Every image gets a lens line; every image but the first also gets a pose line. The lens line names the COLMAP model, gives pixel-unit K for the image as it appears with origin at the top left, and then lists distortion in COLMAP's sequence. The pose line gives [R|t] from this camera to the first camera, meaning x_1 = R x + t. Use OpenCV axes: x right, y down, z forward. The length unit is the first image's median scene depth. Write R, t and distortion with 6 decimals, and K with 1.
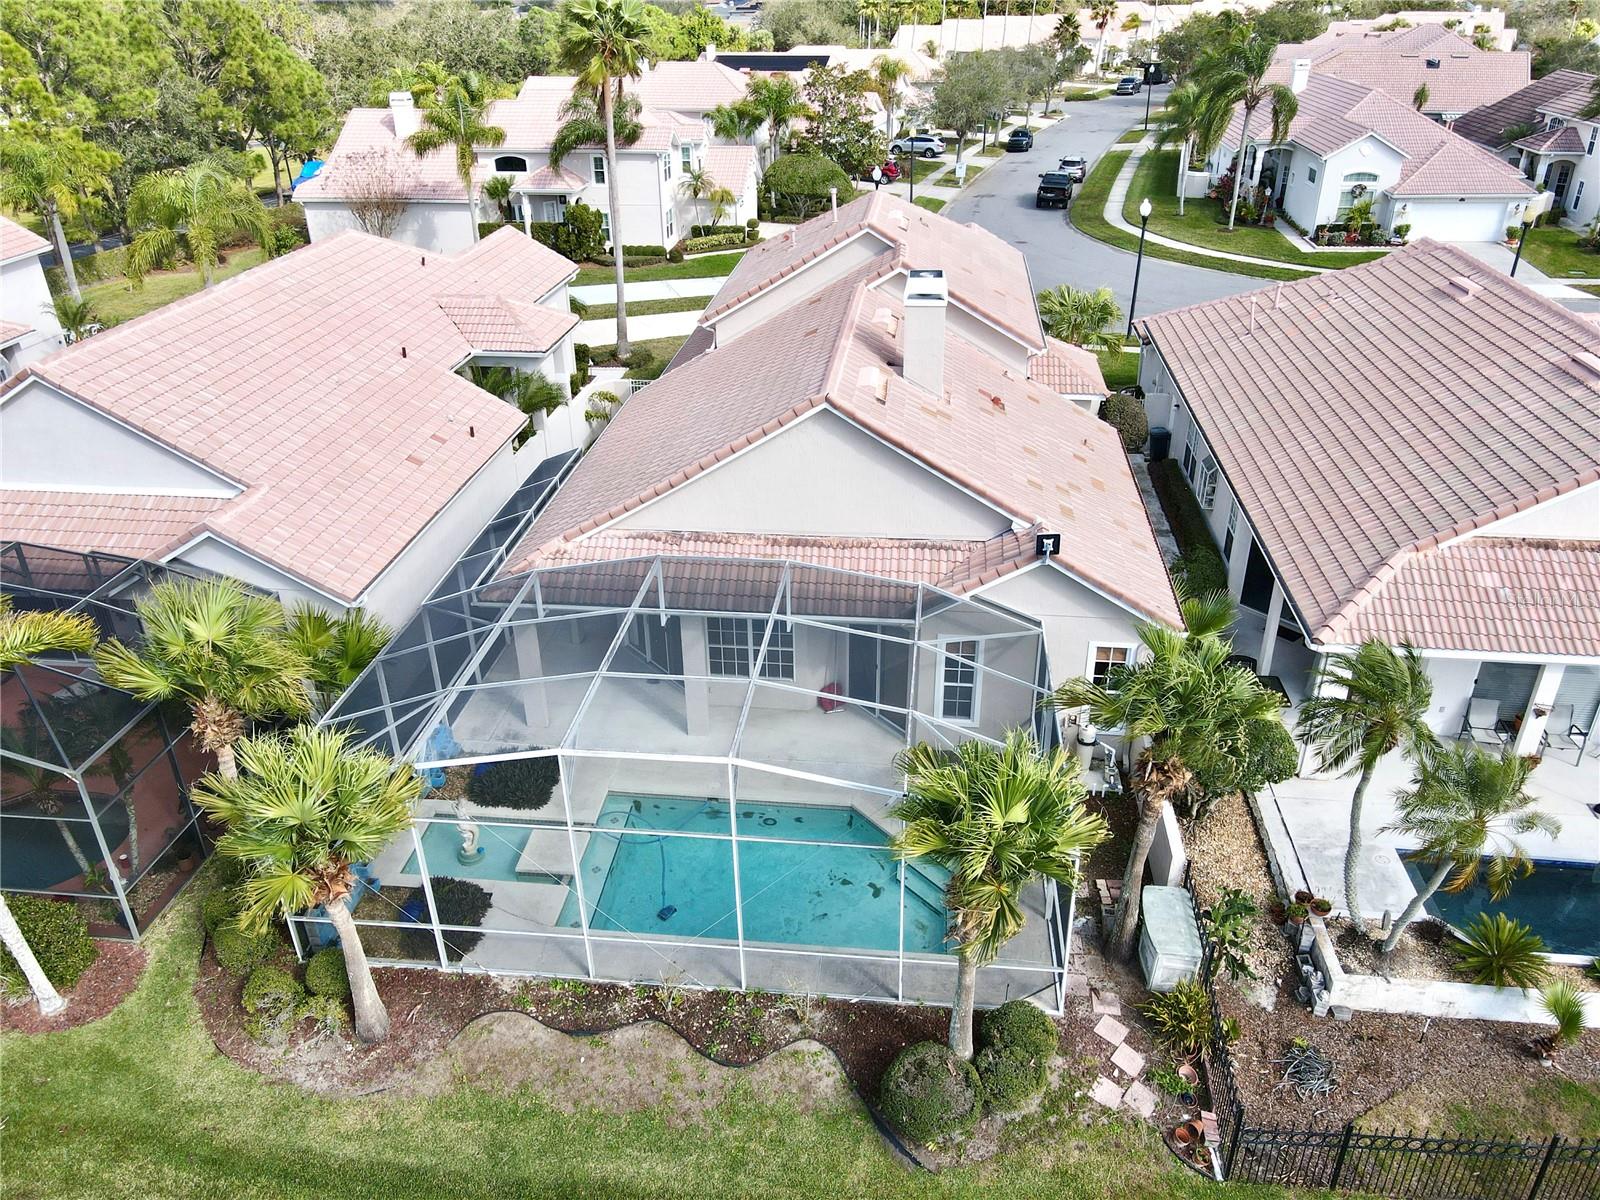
lens RADIAL K [[1164.5, 0, 800.0], [0, 1164.5, 600.0], [0, 0, 1]] dist [-0.004284, 0.020491]
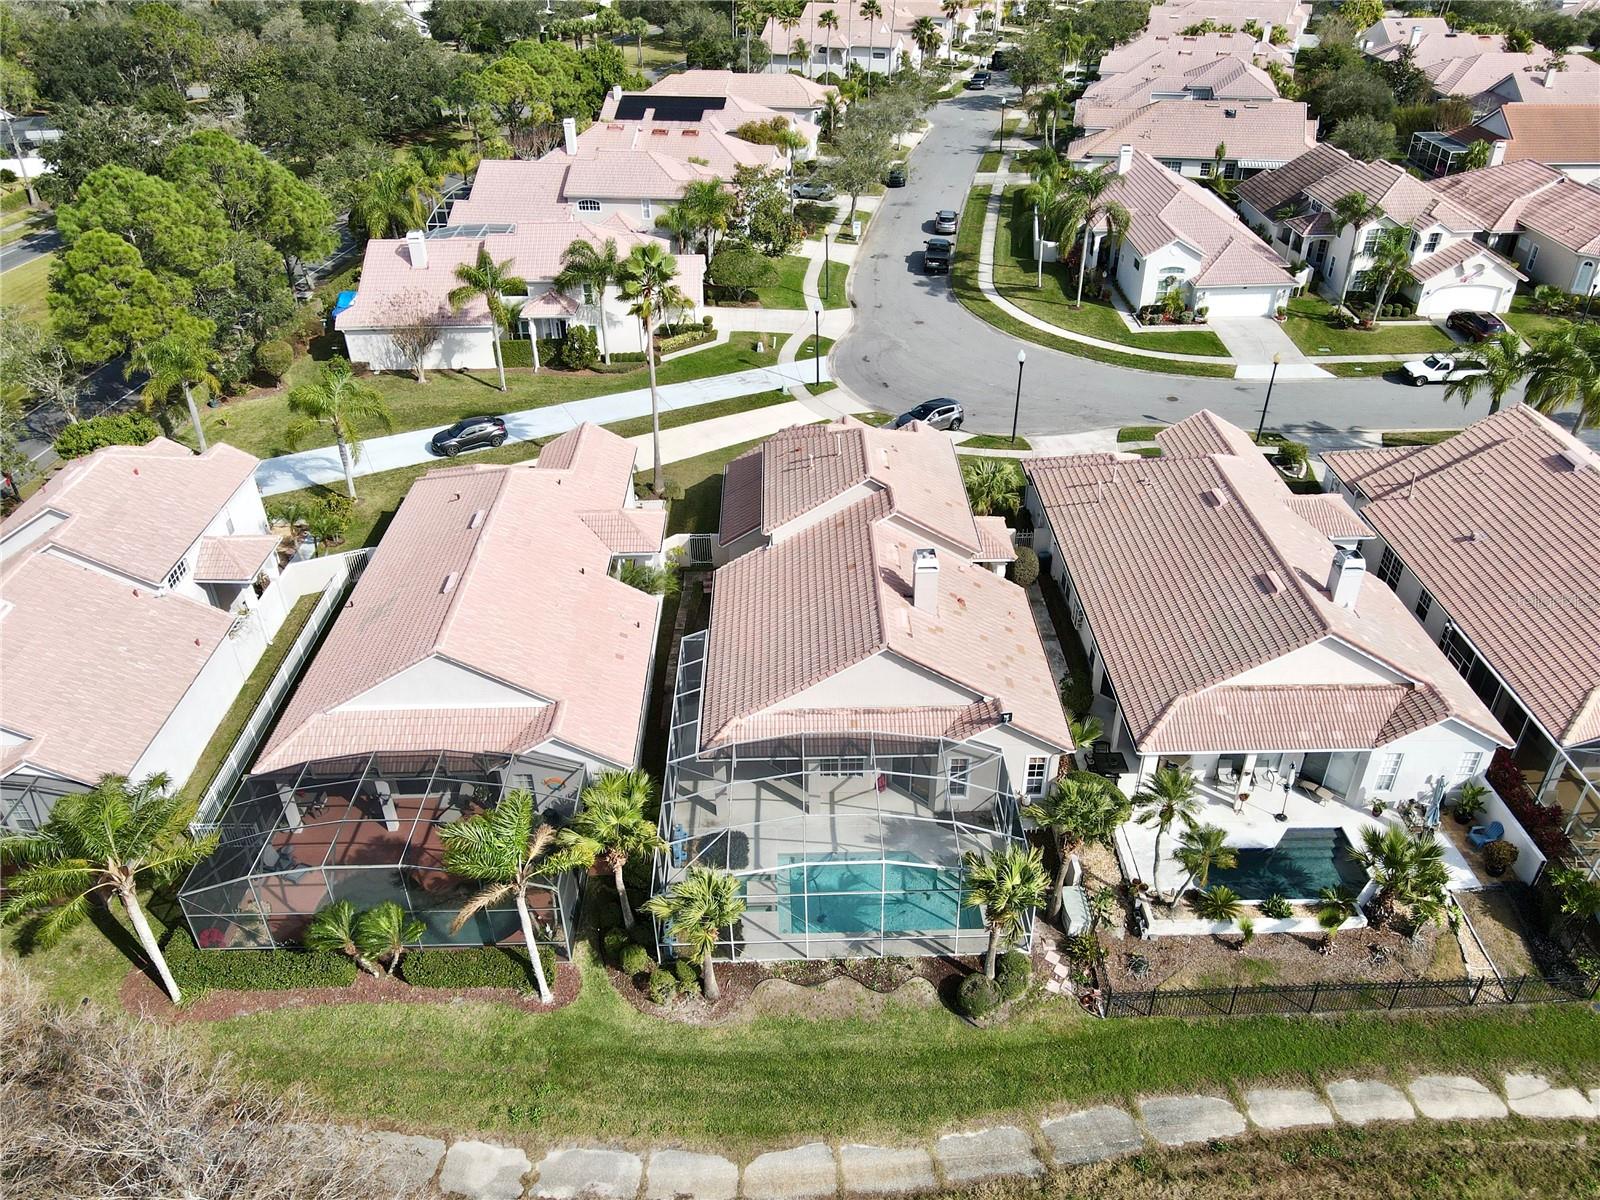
lens RADIAL K [[1152.7, 0, 800.0], [0, 1152.7, 600.0], [0, 0, 1]] dist [-0.050903, 0.153020]
pose [[0.991765, -0.072433, 0.105616, -0.360002], [0.063181, 0.994074, 0.088460, -0.488992], [-0.111398, -0.081059, 0.990465, -0.968794]]
